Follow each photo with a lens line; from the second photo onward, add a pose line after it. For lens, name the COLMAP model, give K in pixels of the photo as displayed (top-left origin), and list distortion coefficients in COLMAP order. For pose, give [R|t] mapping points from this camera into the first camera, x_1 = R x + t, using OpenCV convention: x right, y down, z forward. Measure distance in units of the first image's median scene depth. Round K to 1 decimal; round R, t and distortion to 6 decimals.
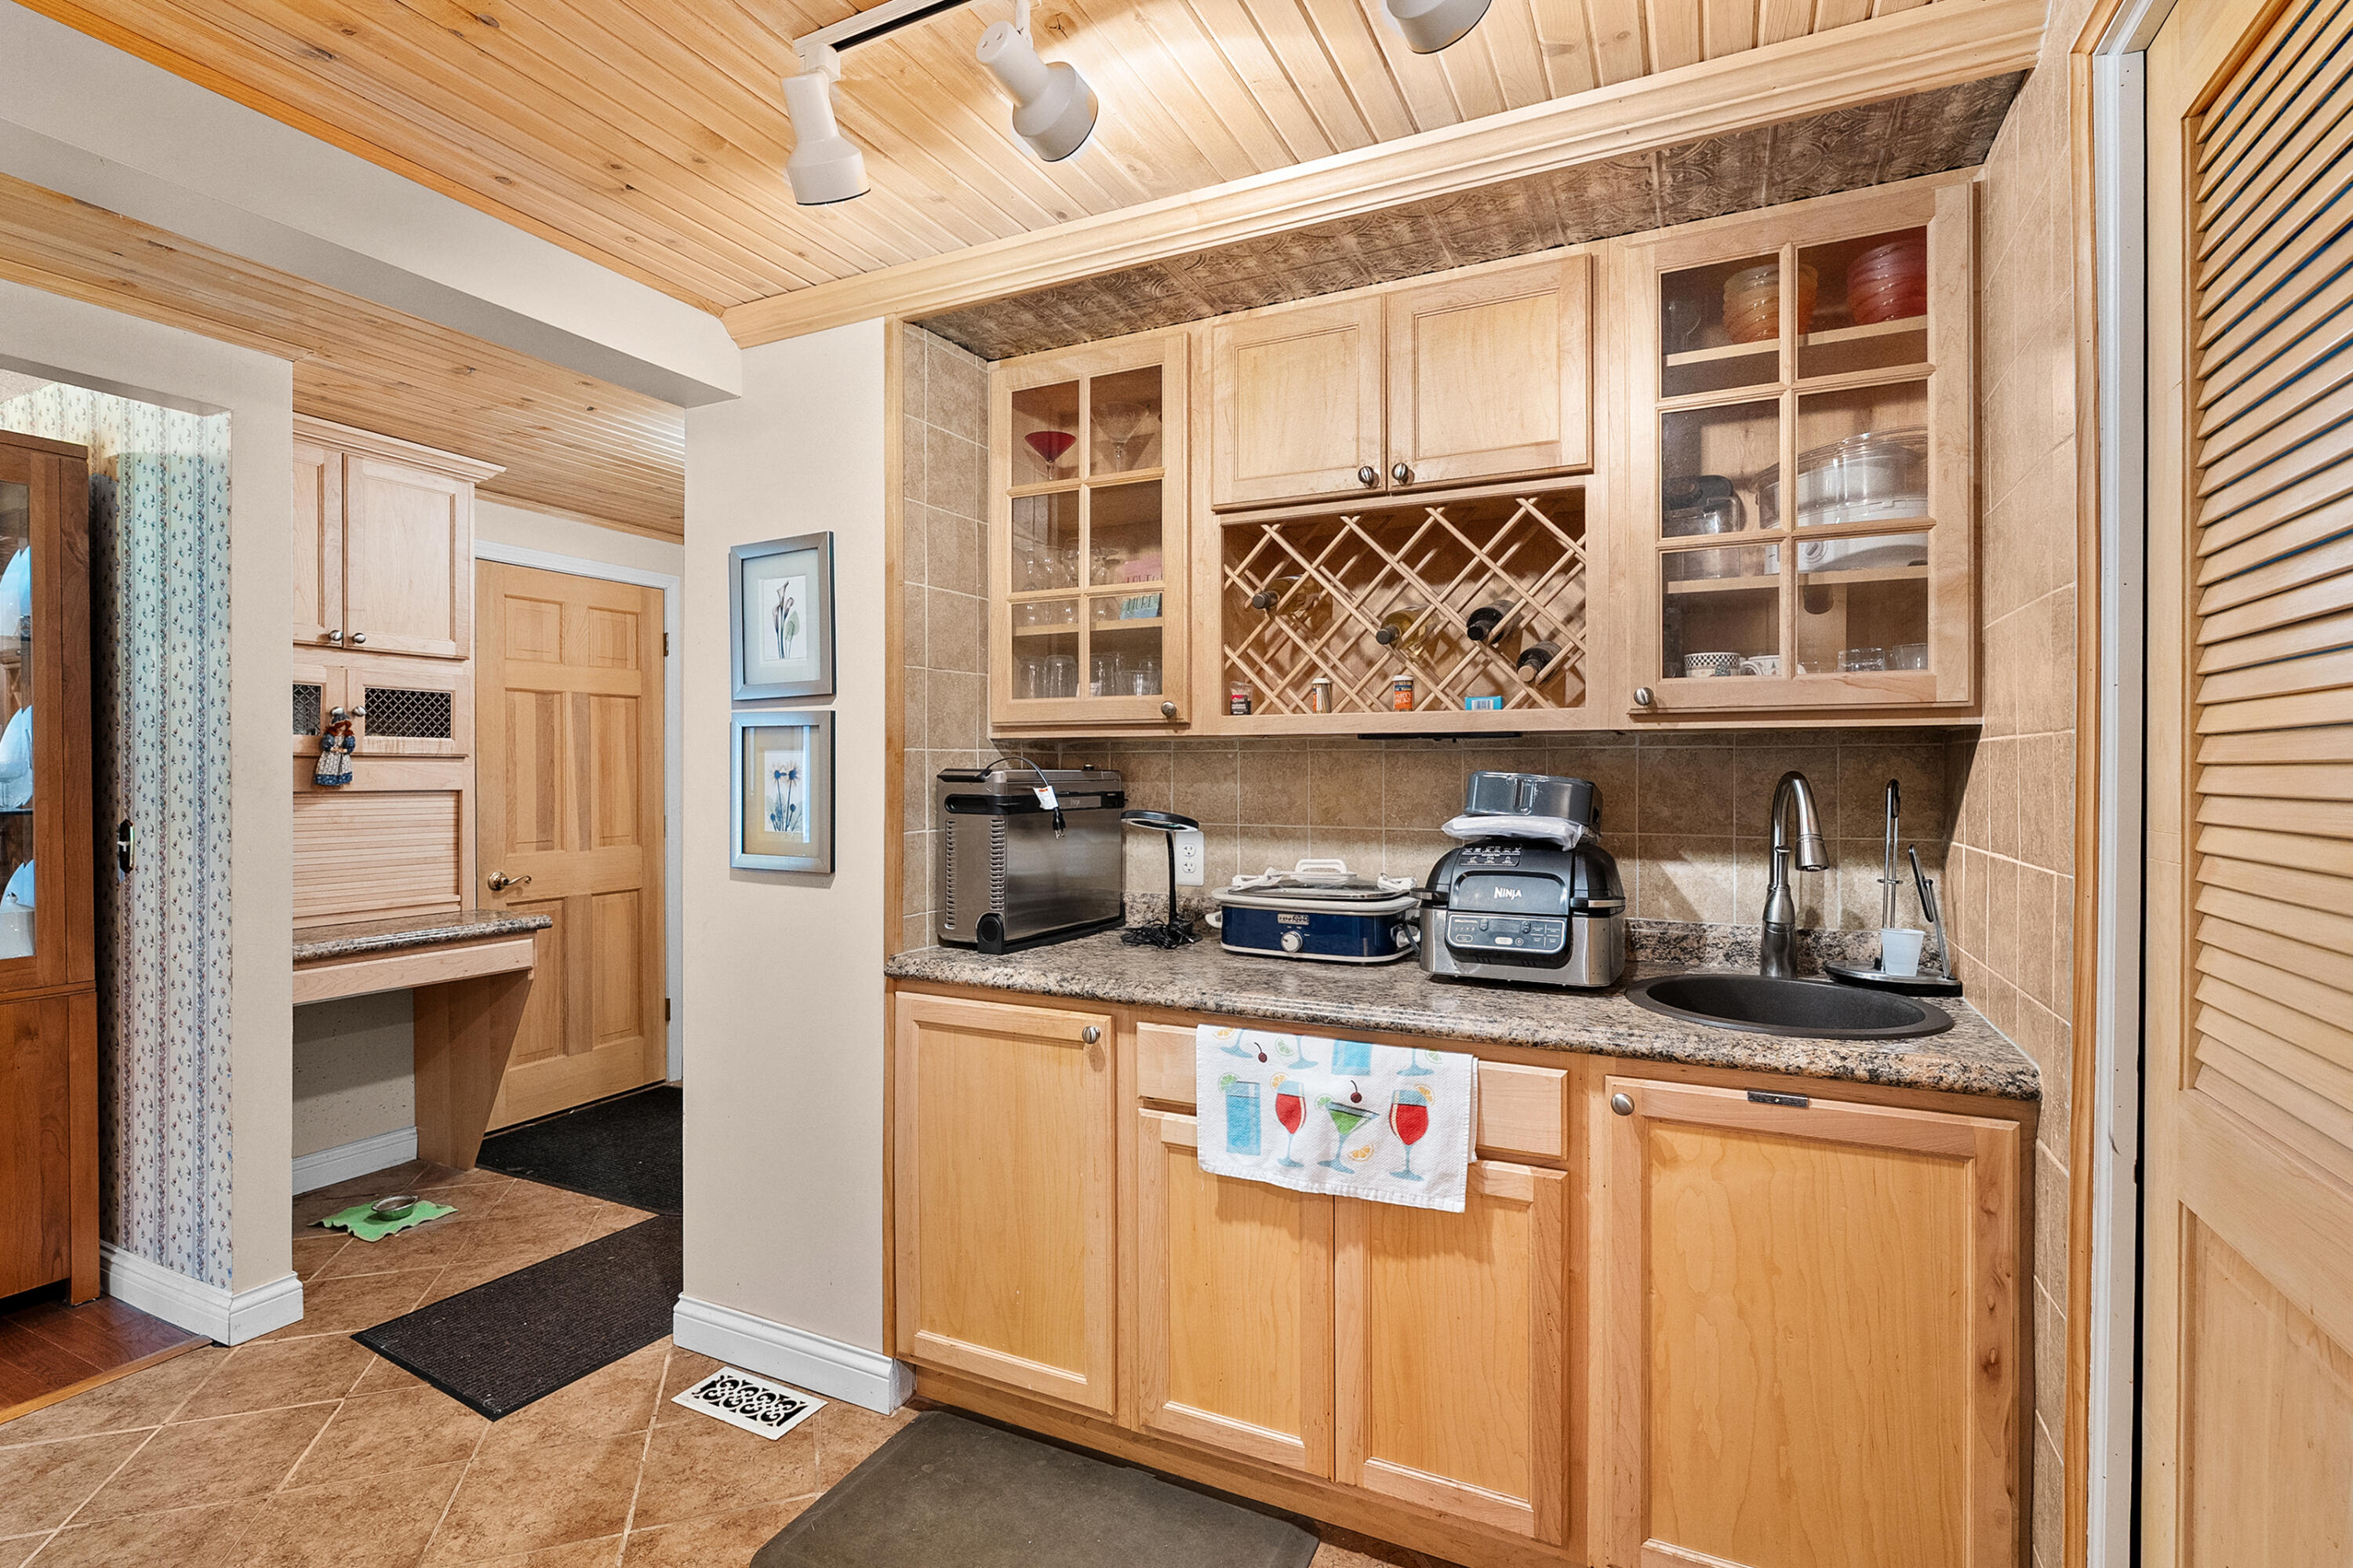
lens RADIAL K [[1089.0, 0, 1174.2], [0, 1089.0, 771.9], [0, 0, 1]] dist [-0.001604, 0.000033]
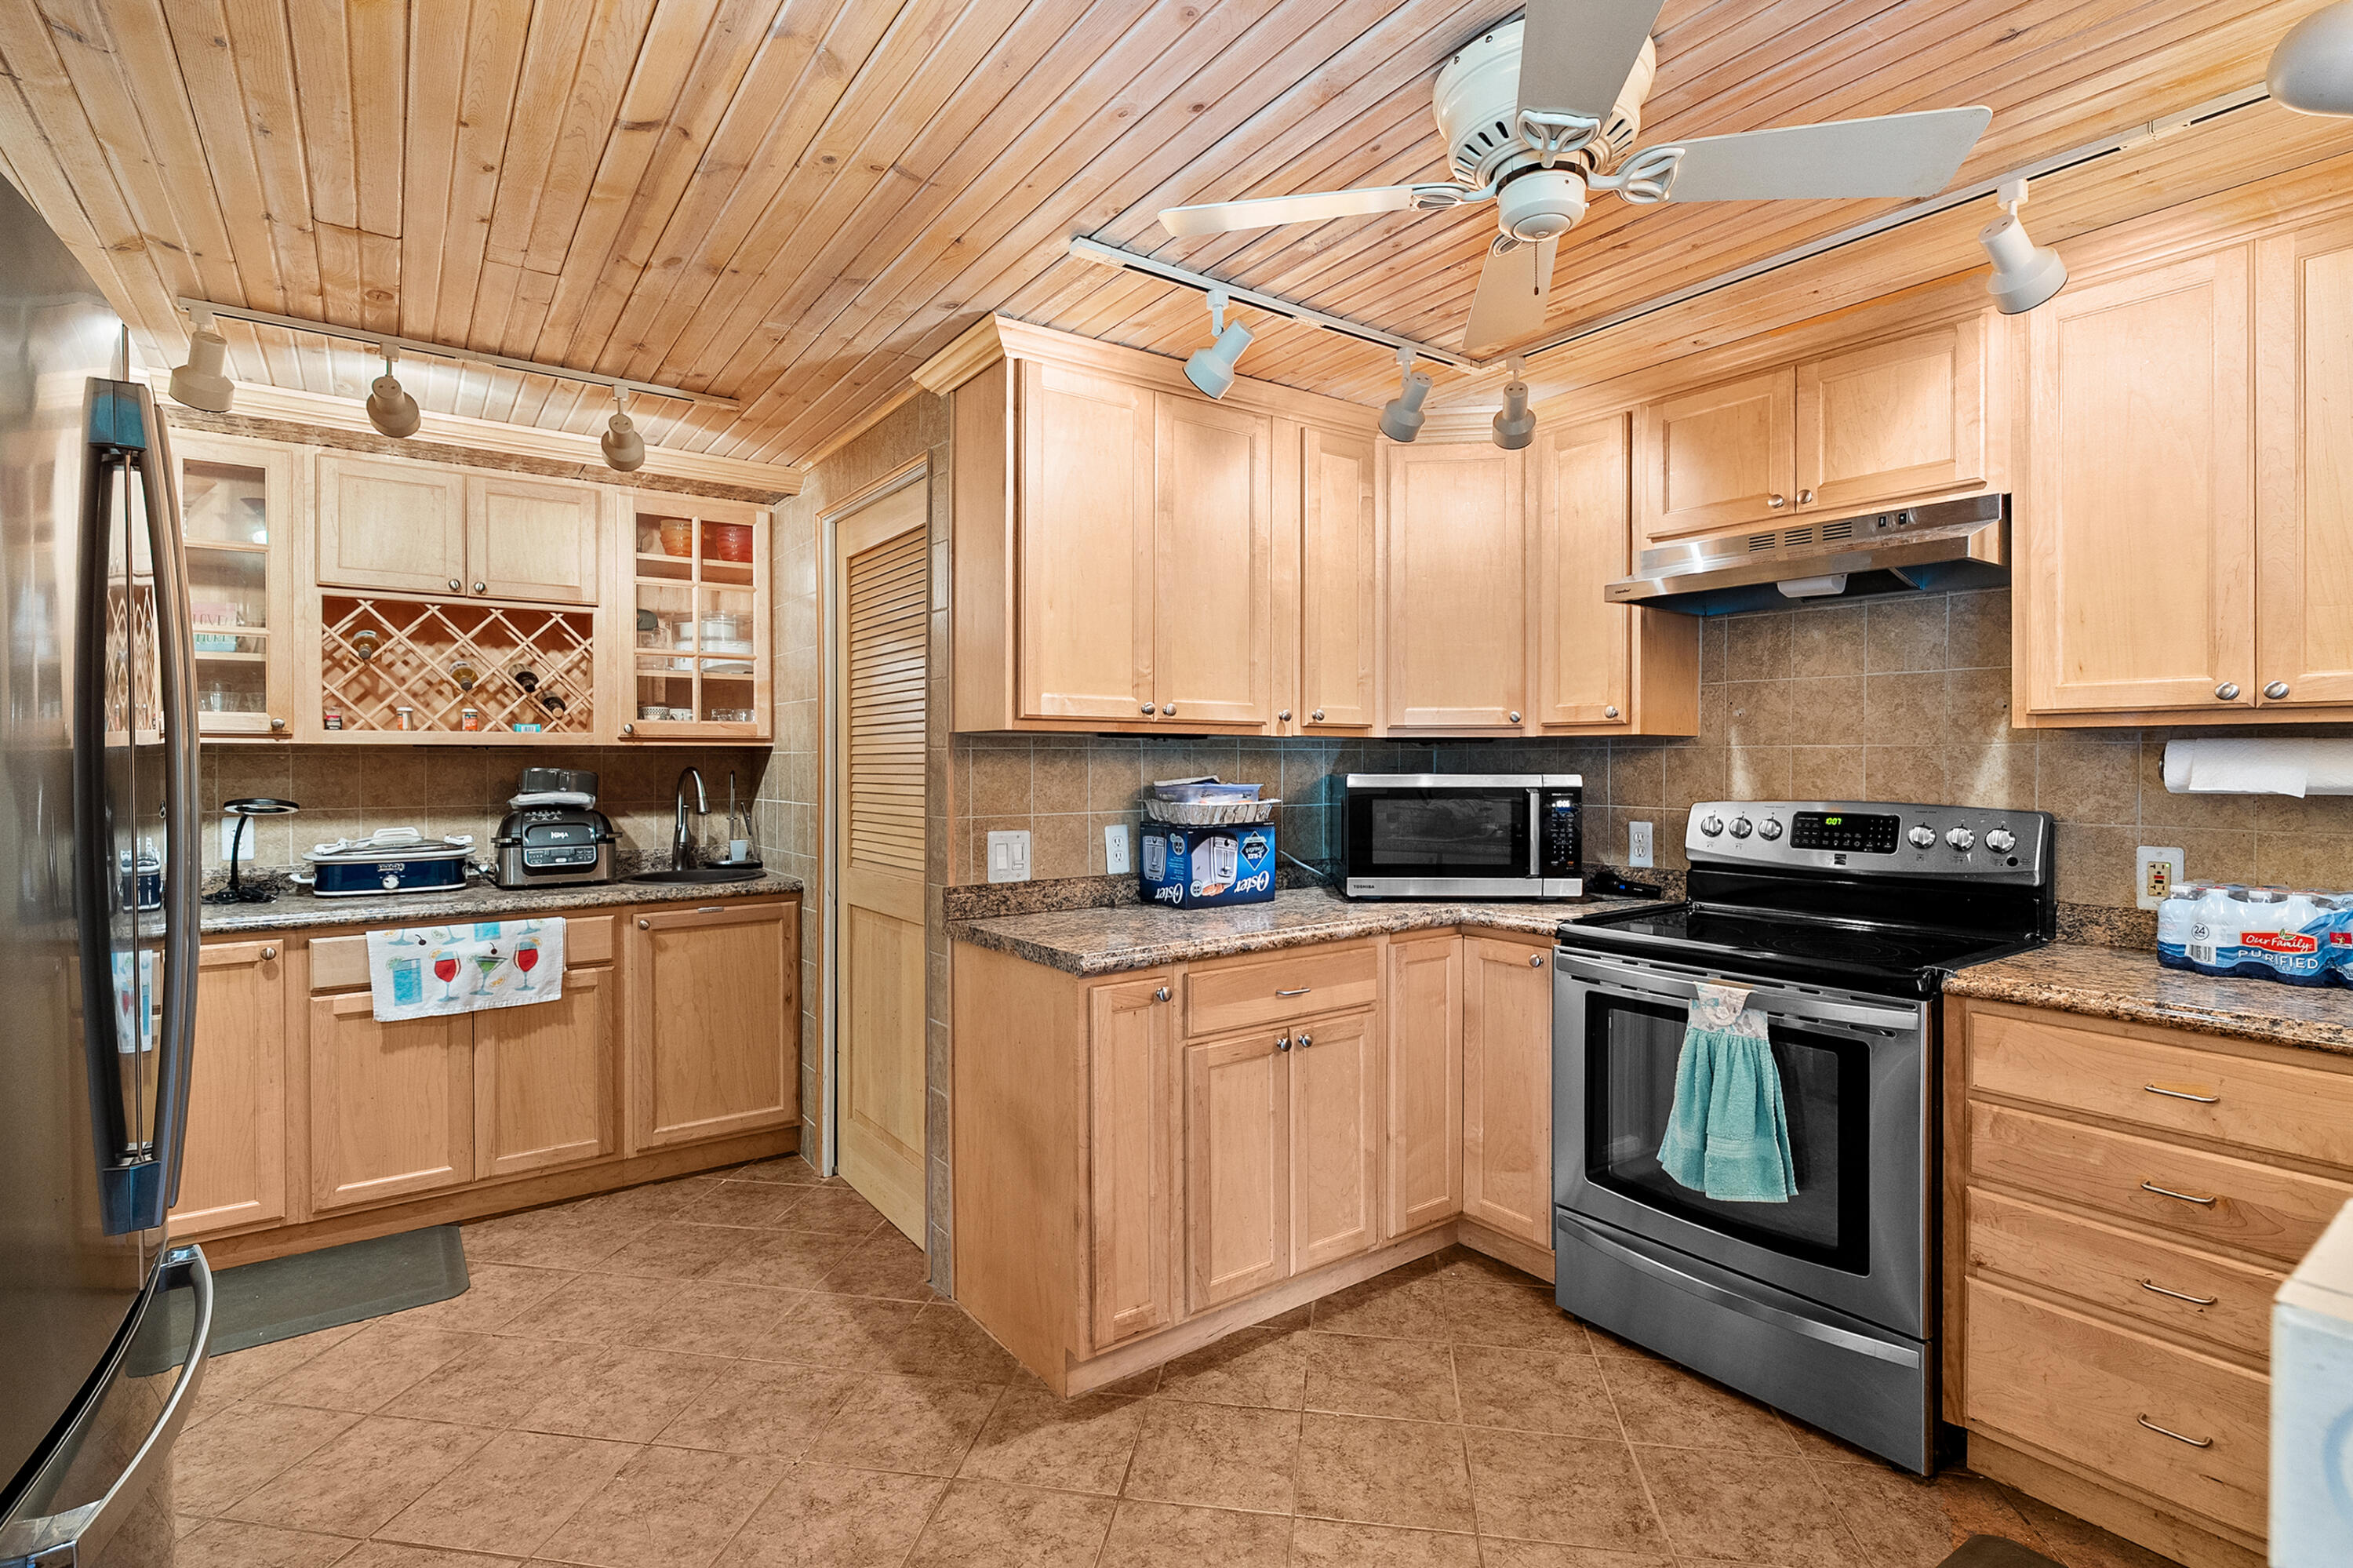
lens RADIAL K [[1089.0, 0, 1174.2], [0, 1089.0, 771.9], [0, 0, 1]] dist [-0.001604, 0.000033]
pose [[0.468532, -0.010768, 0.883381, -0.832099], [0.005622, 0.999942, 0.009206, -0.004562], [-0.883429, 0.000653, 0.468565, -0.771506]]
